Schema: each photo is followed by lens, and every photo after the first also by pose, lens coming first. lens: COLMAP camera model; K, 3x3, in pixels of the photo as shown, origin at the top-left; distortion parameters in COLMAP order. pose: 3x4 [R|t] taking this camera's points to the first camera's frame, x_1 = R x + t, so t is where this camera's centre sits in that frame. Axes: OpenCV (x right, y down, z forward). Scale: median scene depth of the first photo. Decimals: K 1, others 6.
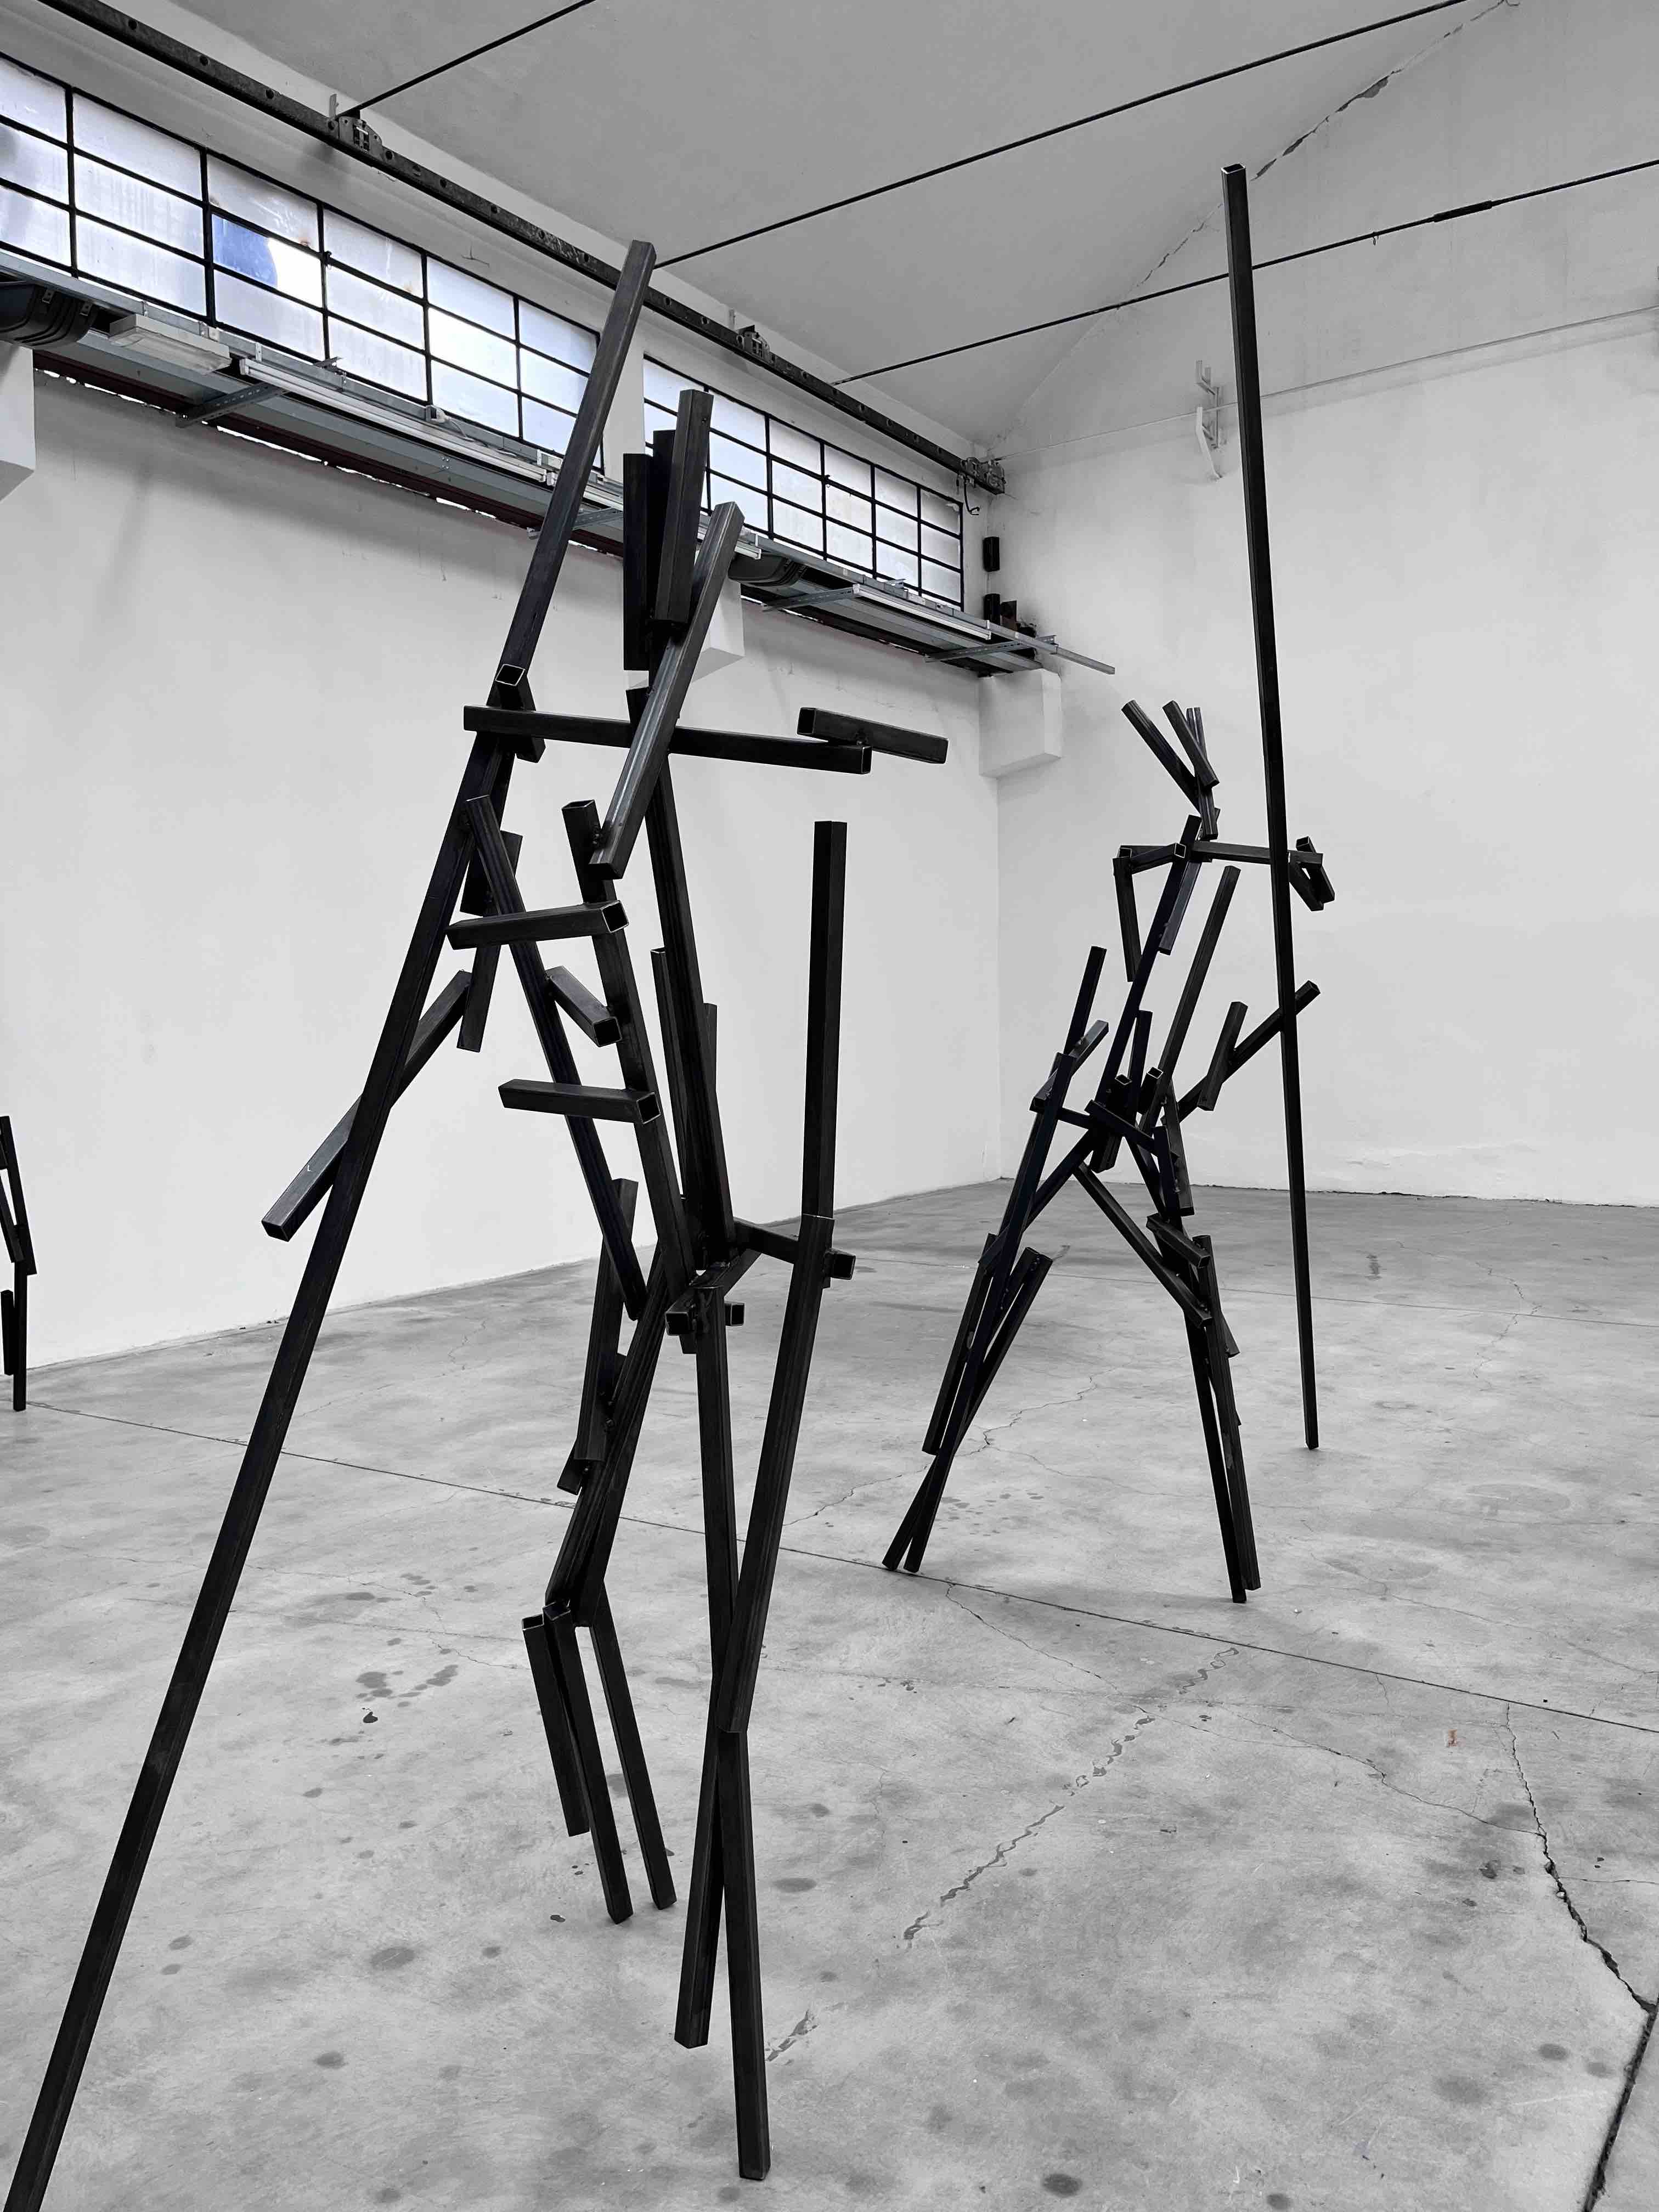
lens RADIAL K [[1707.6, 0, 829.5], [0, 1707.6, 1106.0], [0, 0, 1]] dist [0.011271, 0.009919]
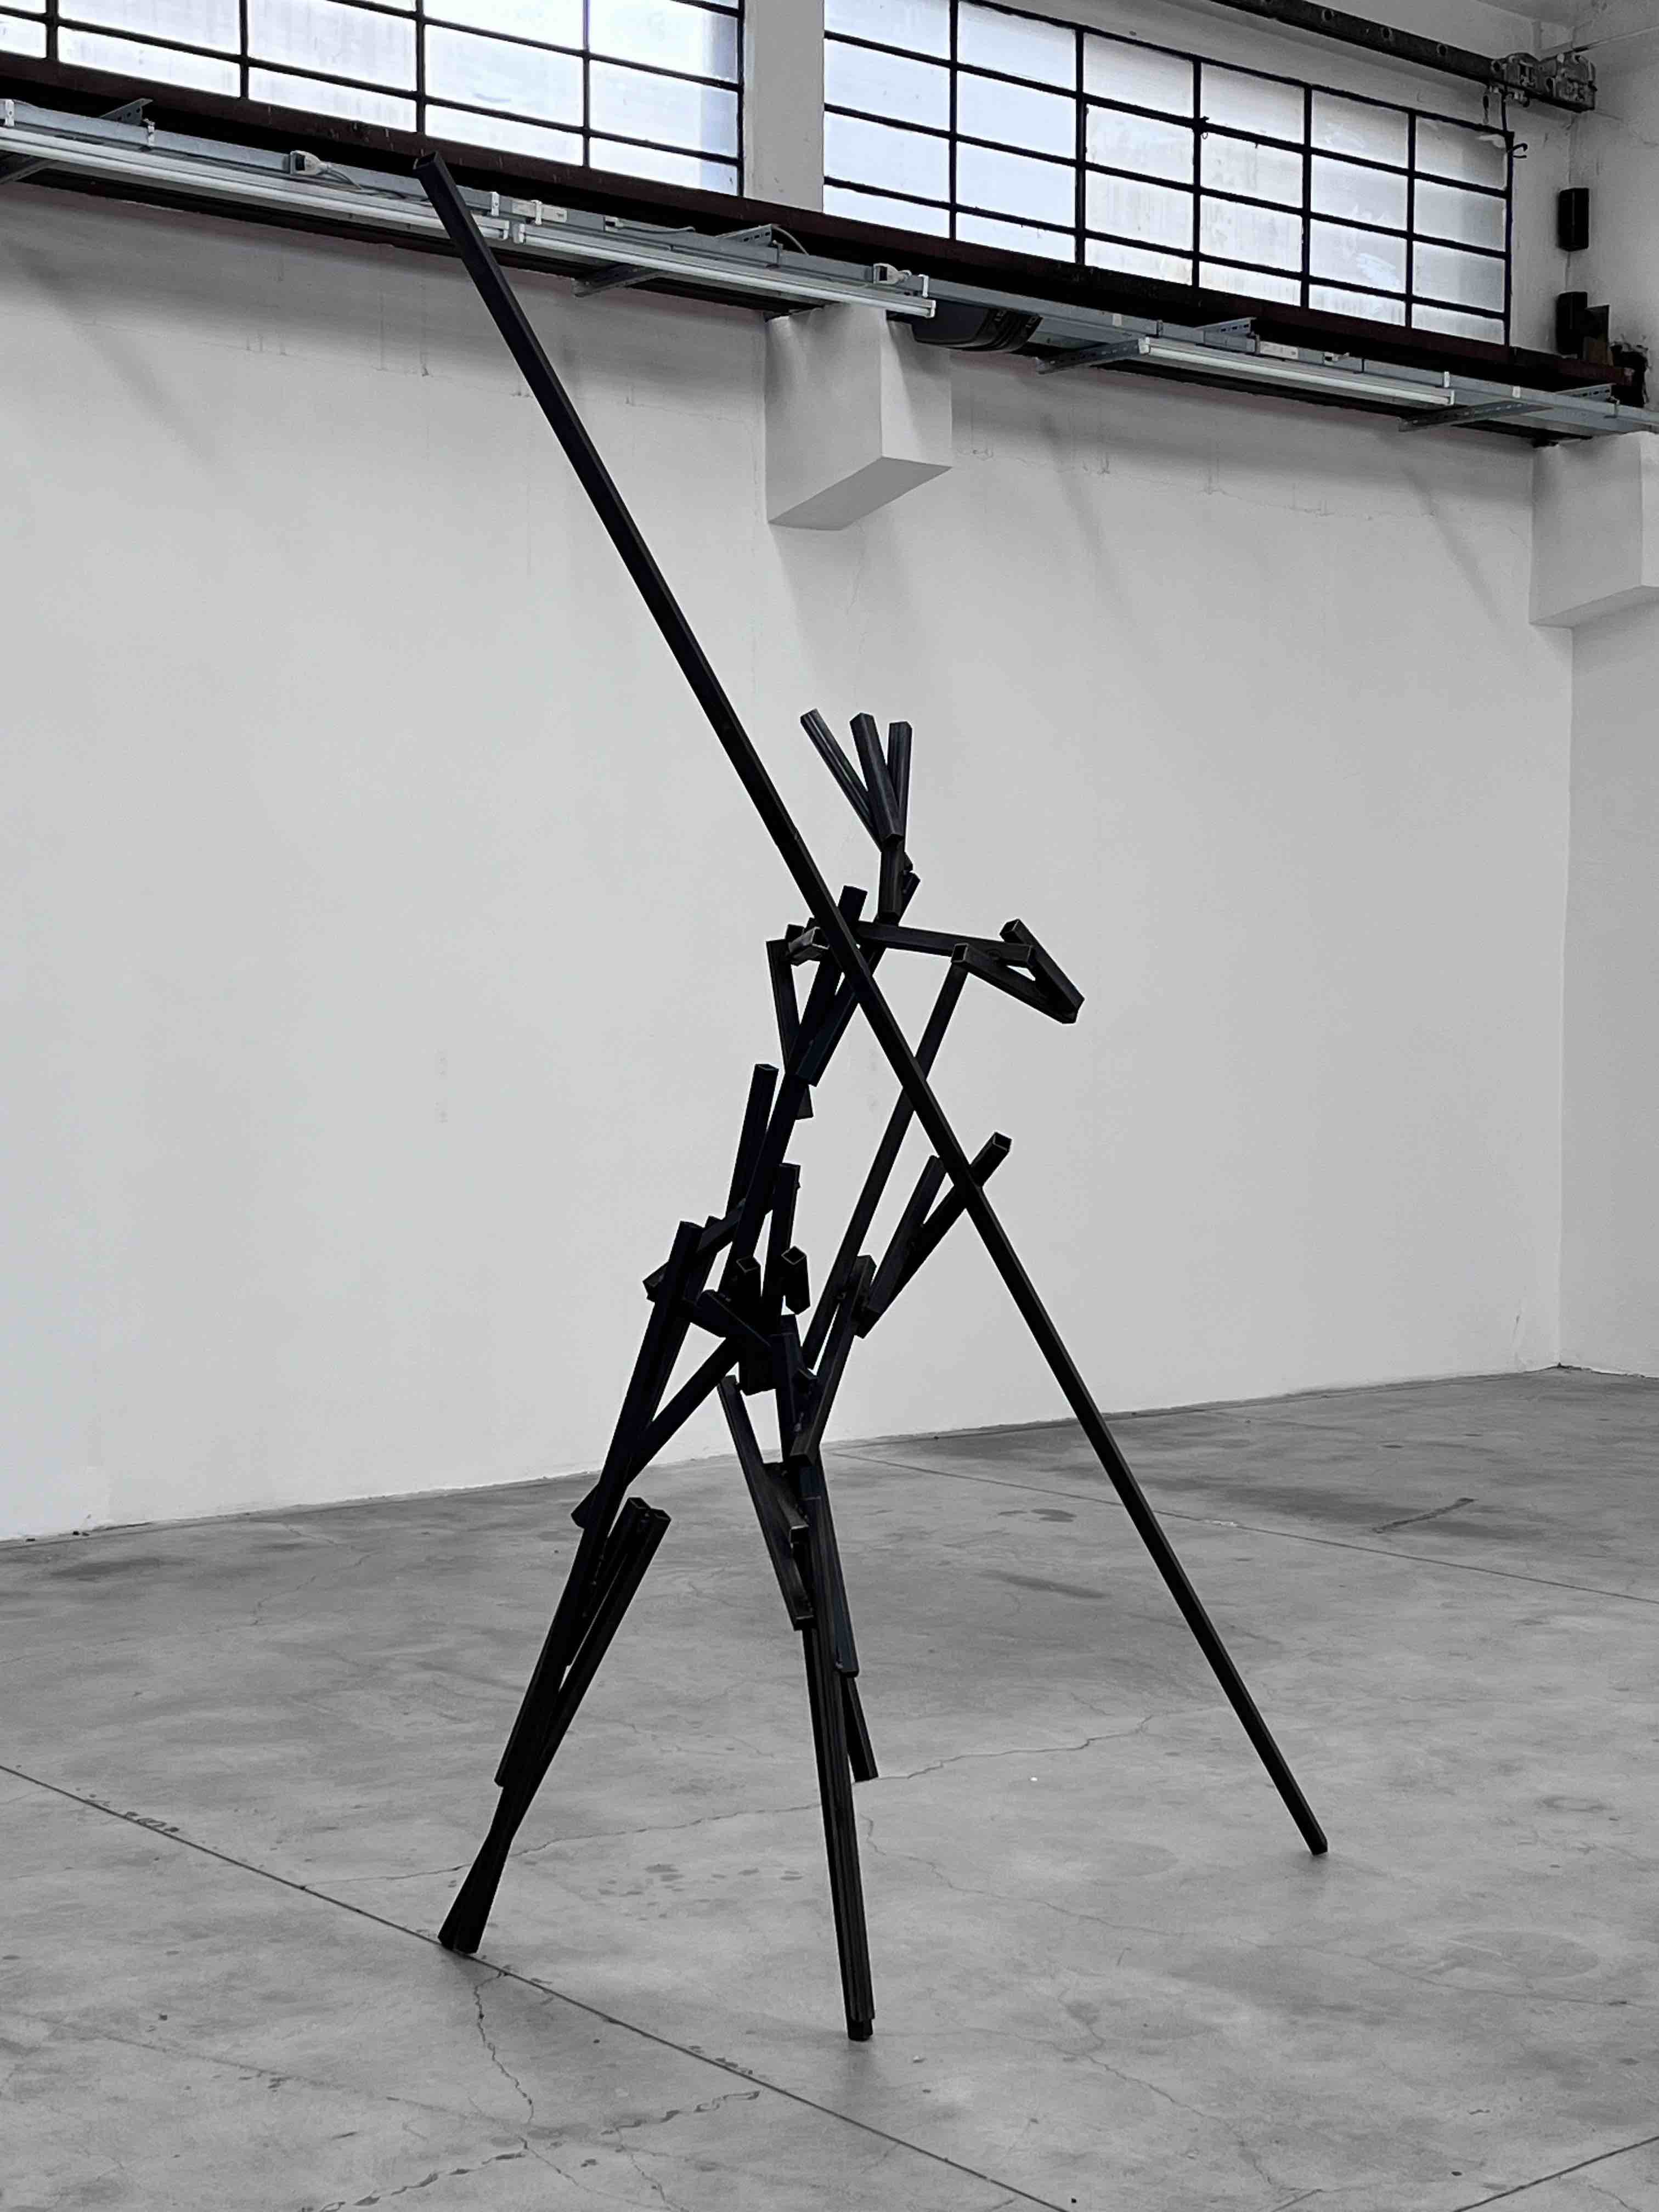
lens RADIAL K [[3342.8, 0, 829.5], [0, 3342.8, 1106.0], [0, 0, 1]] dist [0.015019, -0.003918]
pose [[0.959325, 0.034219, -0.280222, 0.569238], [-0.038211, 0.999231, -0.008793, -0.068281], [0.279706, 0.019143, 0.959895, -0.284374]]
